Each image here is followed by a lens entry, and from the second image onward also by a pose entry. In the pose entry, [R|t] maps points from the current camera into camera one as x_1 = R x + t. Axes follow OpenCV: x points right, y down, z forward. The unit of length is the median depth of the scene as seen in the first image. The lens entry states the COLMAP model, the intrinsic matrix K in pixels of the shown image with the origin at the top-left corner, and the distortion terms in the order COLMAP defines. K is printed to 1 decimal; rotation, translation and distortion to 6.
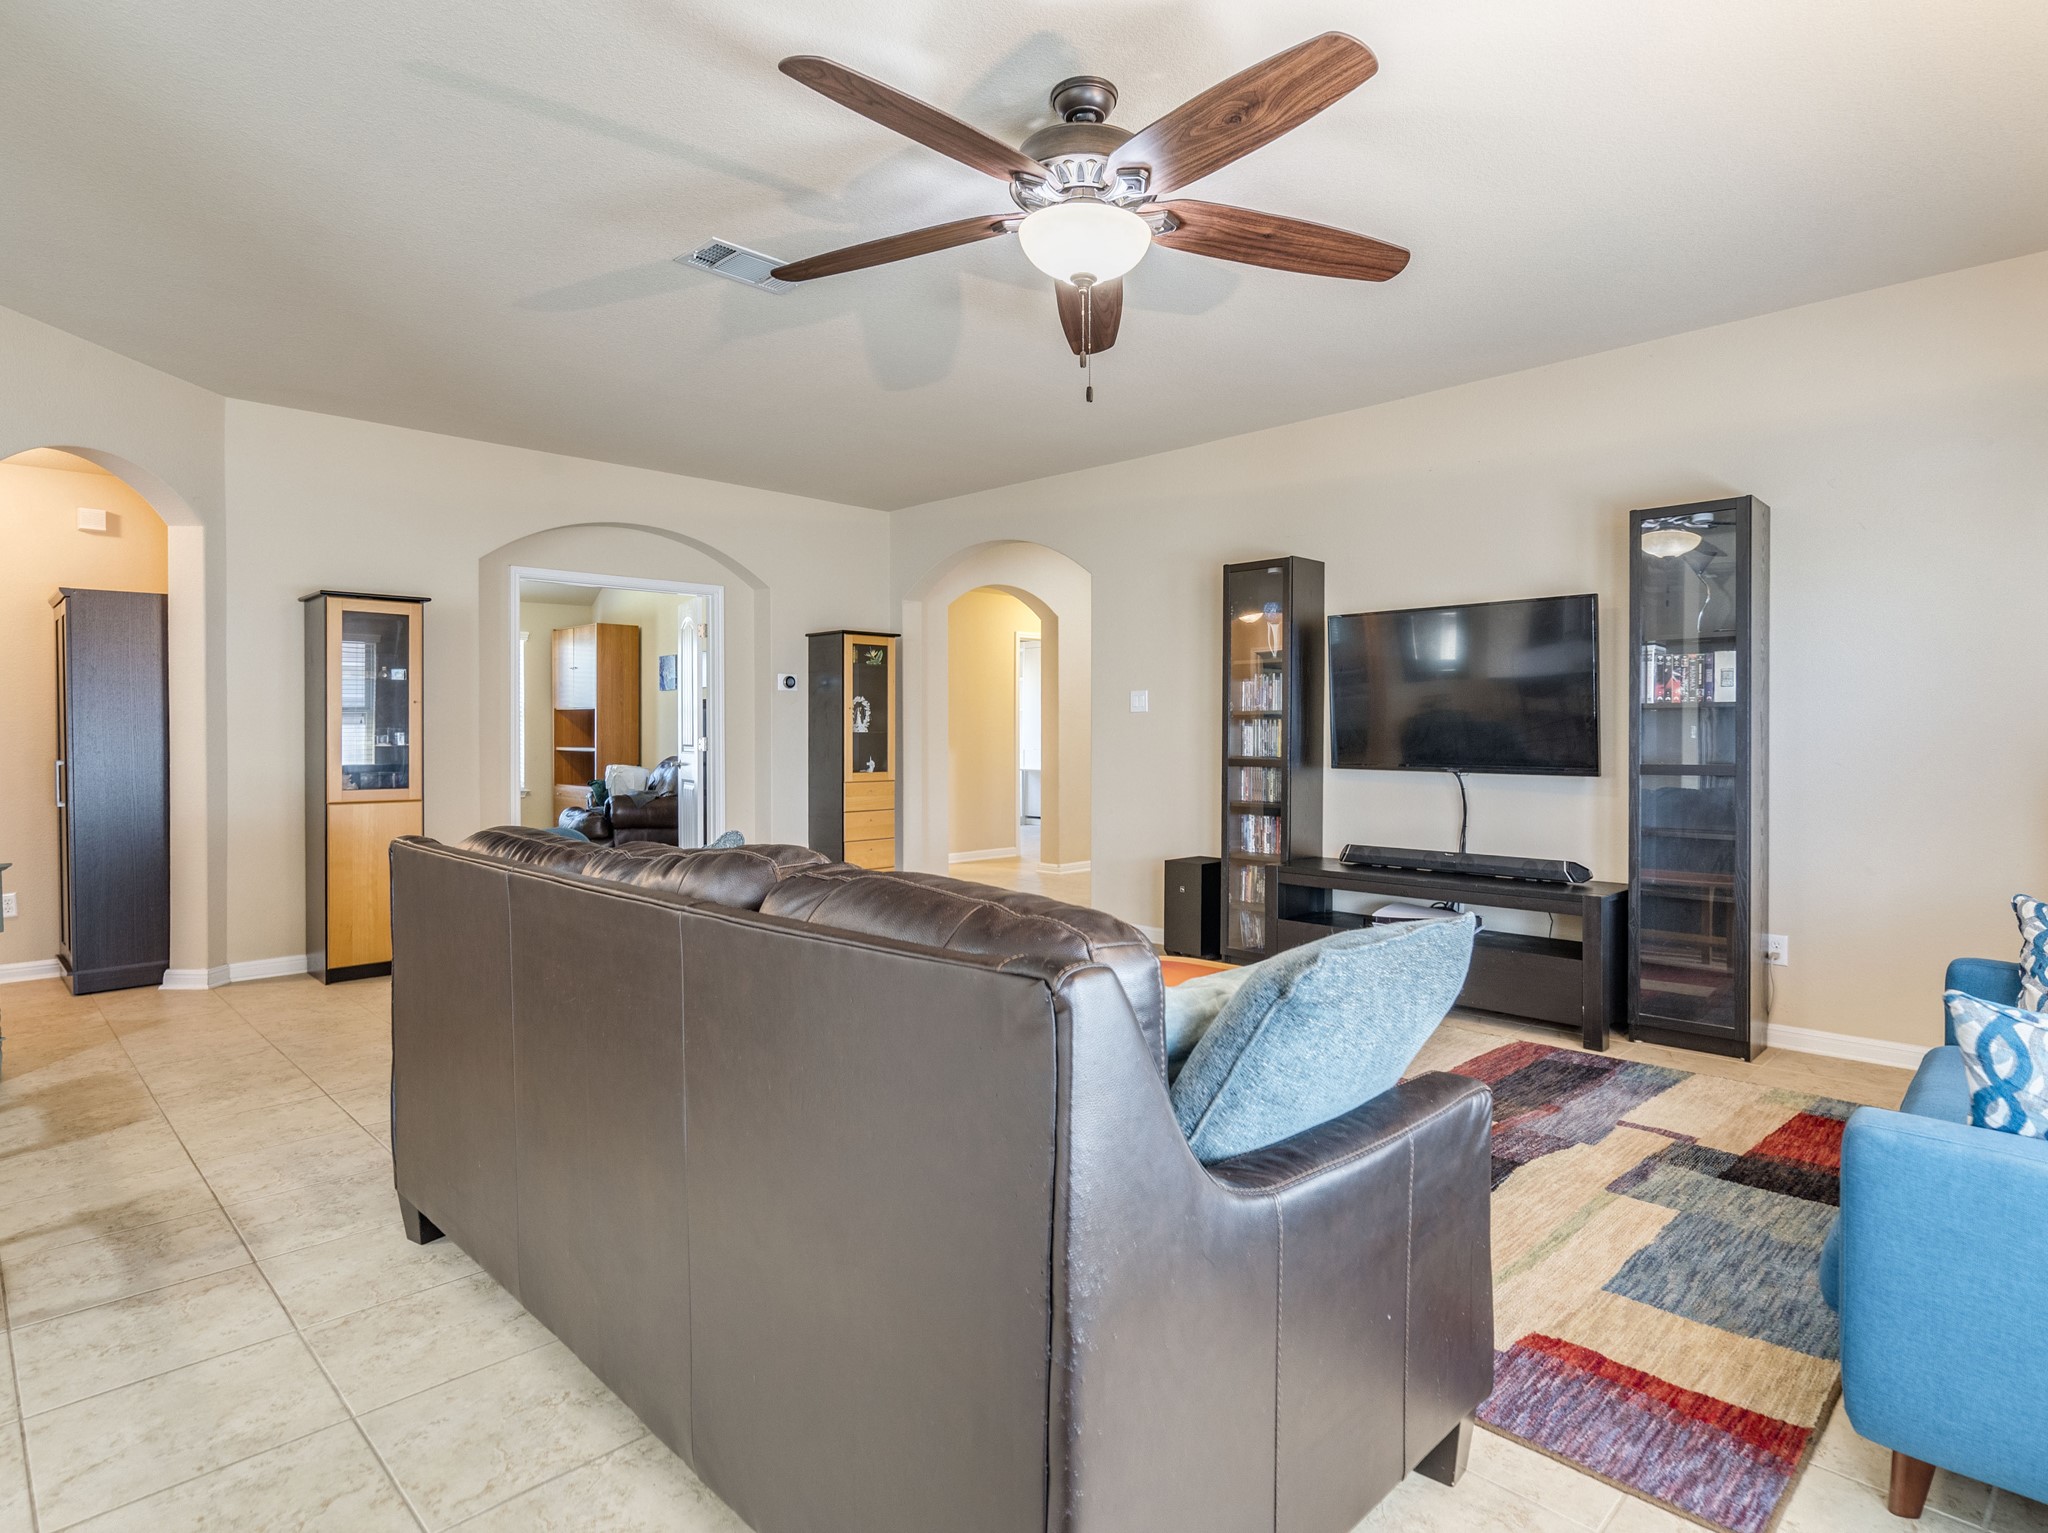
lens RADIAL K [[1107.5, 0, 1024.0], [0, 1107.5, 766.5], [0, 0, 1]] dist [-0.006402, -0.002238]
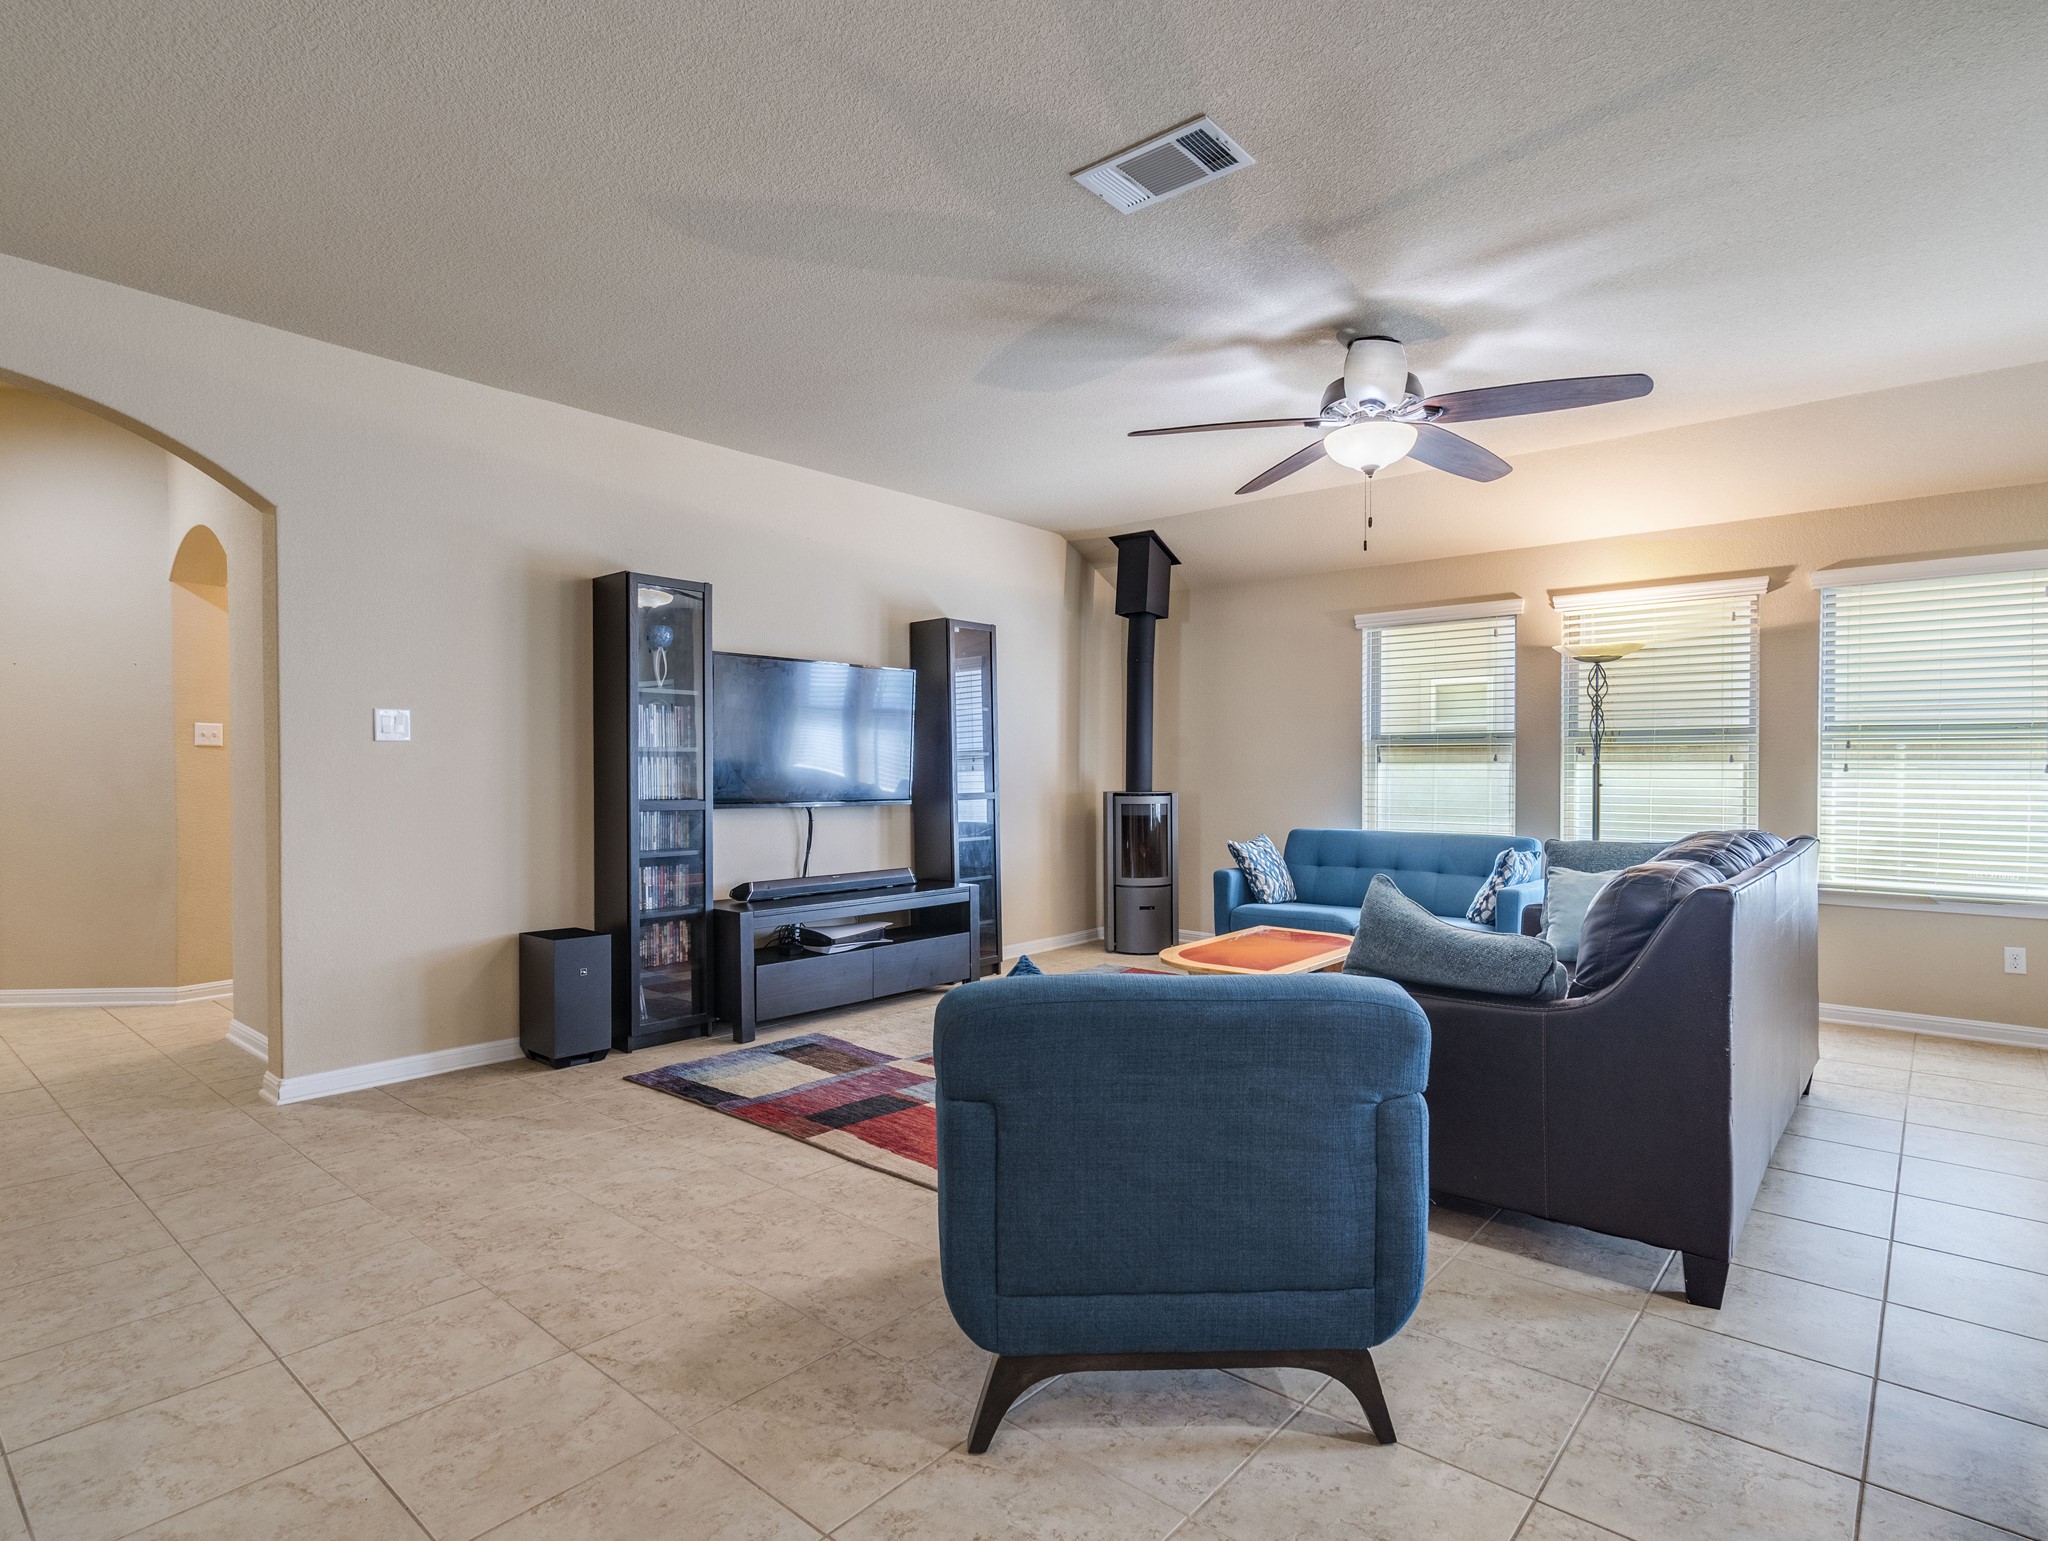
lens RADIAL K [[1107.5, 0, 1024.0], [0, 1107.5, 770.5], [0, 0, 1]] dist [-0.006402, -0.002238]
pose [[-0.078616, -0.003775, 0.996898, -0.728547], [0.032179, 0.999462, 0.006322, -0.029106], [-0.996386, 0.032576, -0.078452, 0.833307]]
